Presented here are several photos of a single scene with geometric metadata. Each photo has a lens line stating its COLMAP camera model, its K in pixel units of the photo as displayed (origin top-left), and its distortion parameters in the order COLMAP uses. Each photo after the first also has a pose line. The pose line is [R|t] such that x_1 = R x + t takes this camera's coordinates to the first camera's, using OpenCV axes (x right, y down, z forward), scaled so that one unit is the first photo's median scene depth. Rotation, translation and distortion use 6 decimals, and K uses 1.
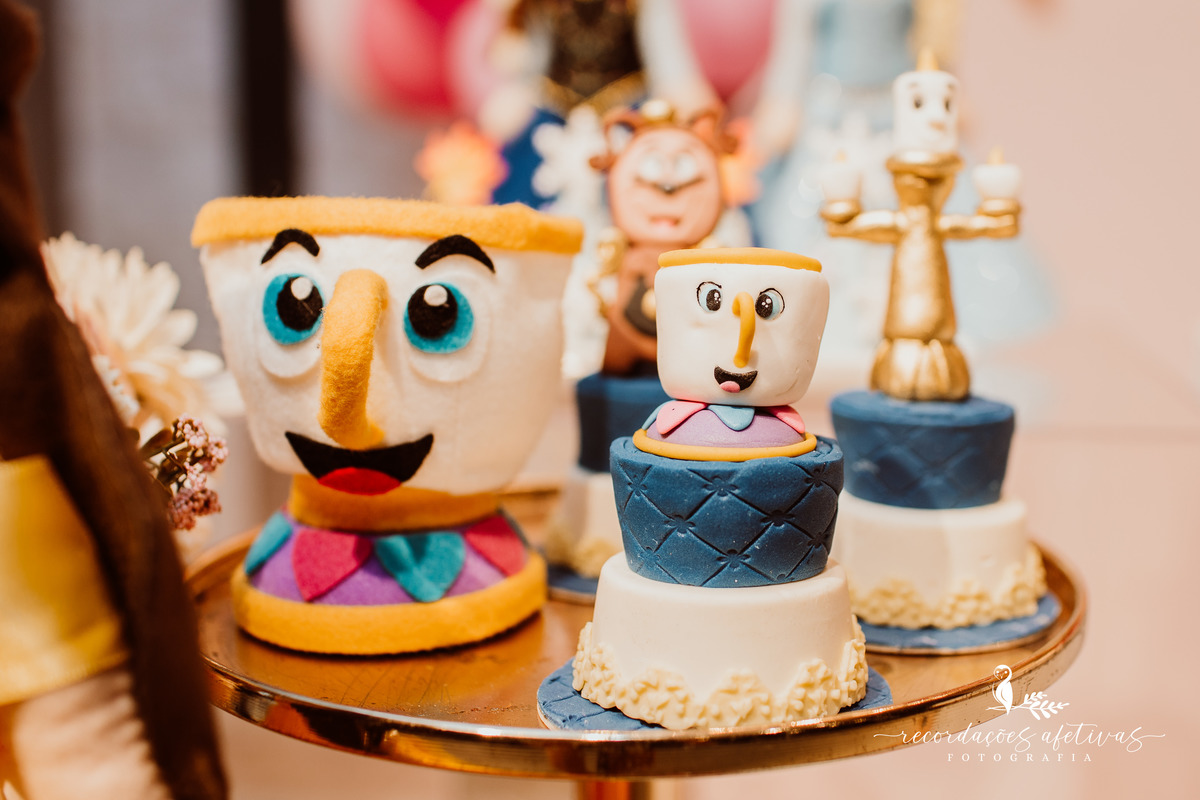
lens RADIAL K [[1233.1, 0, 675.0], [0, 1233.1, 437.2], [0, 0, 1]] dist [-0.060448, 0.021782]
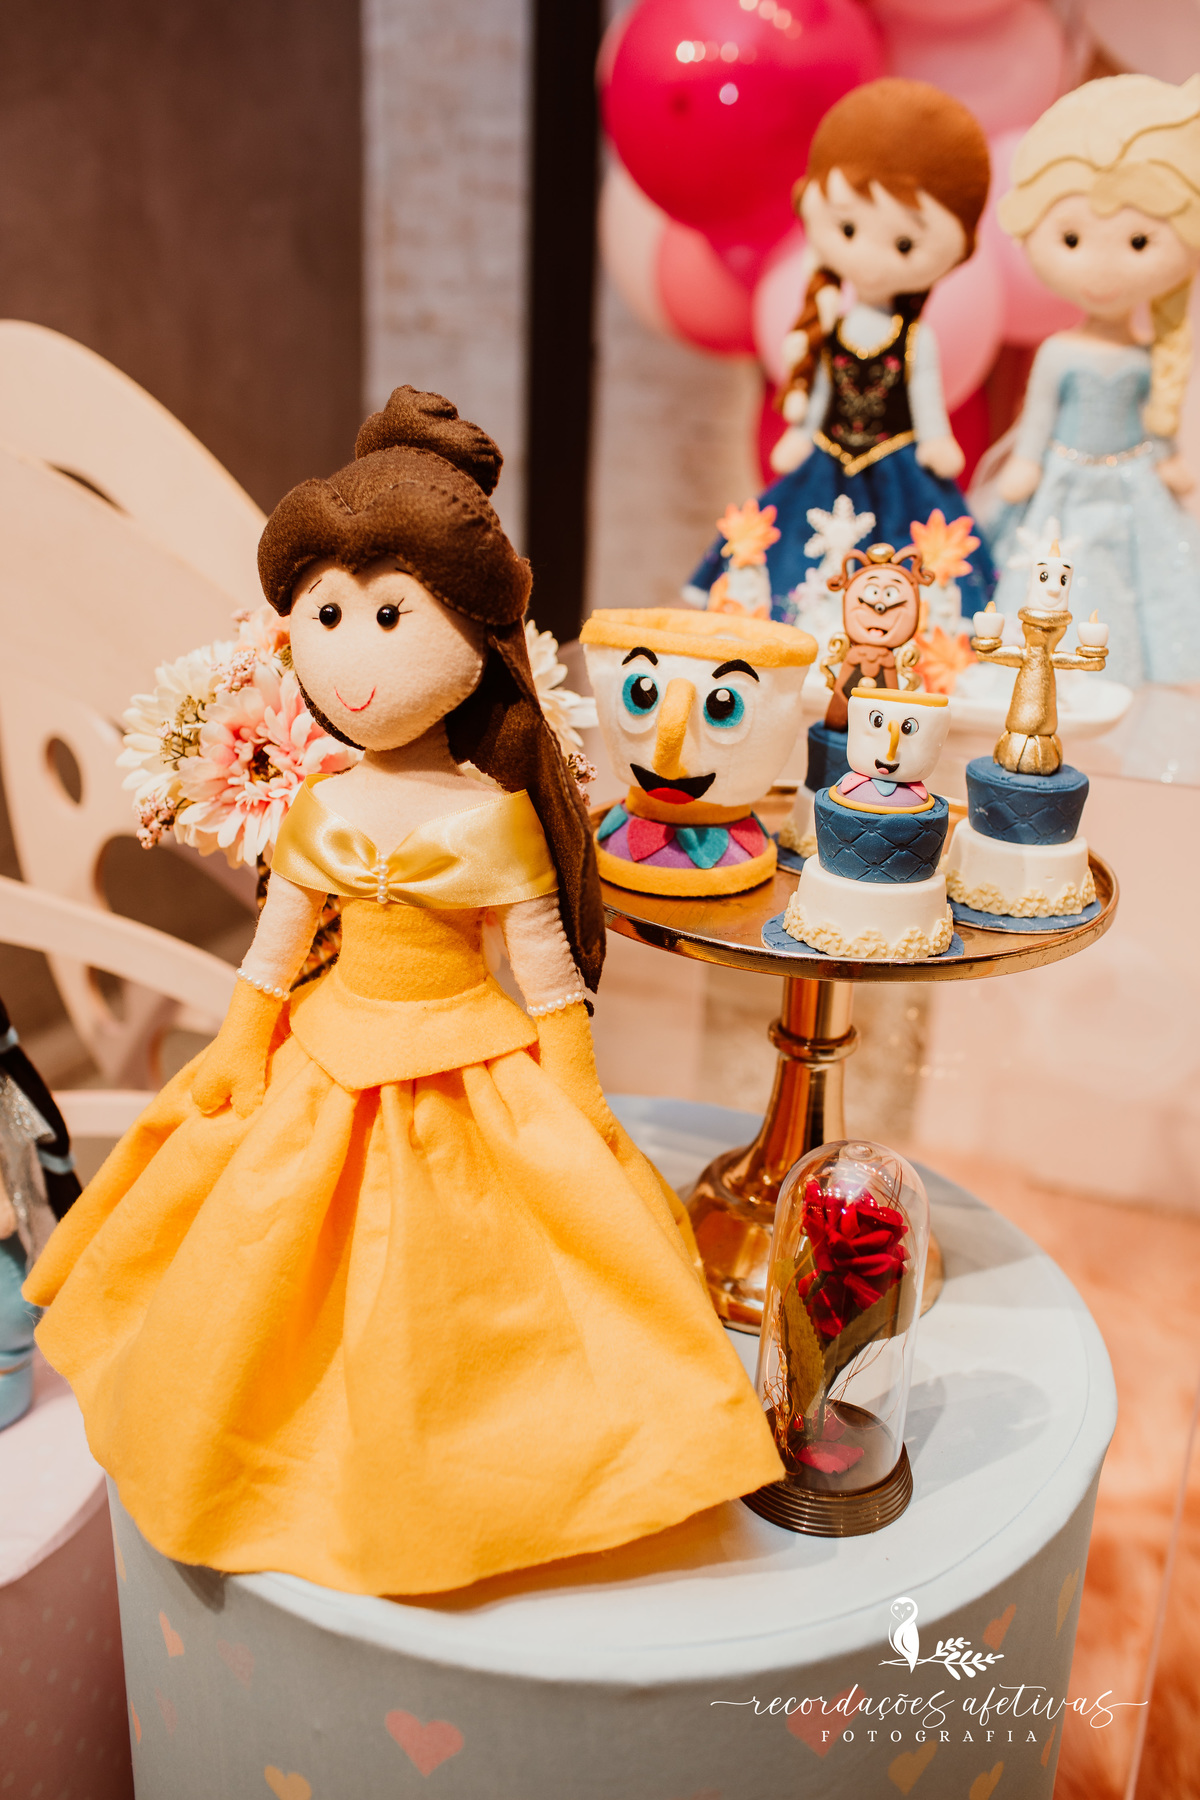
lens RADIAL K [[1808.5, 0, 600.0], [0, 1808.5, 900.0], [0, 0, 1]] dist [0.001472, 0.002177]
pose [[0.967650, 0.107306, -0.228339, 0.240264], [-0.061909, 0.978363, 0.197418, -0.315808], [0.244583, -0.176895, 0.953356, -1.462265]]
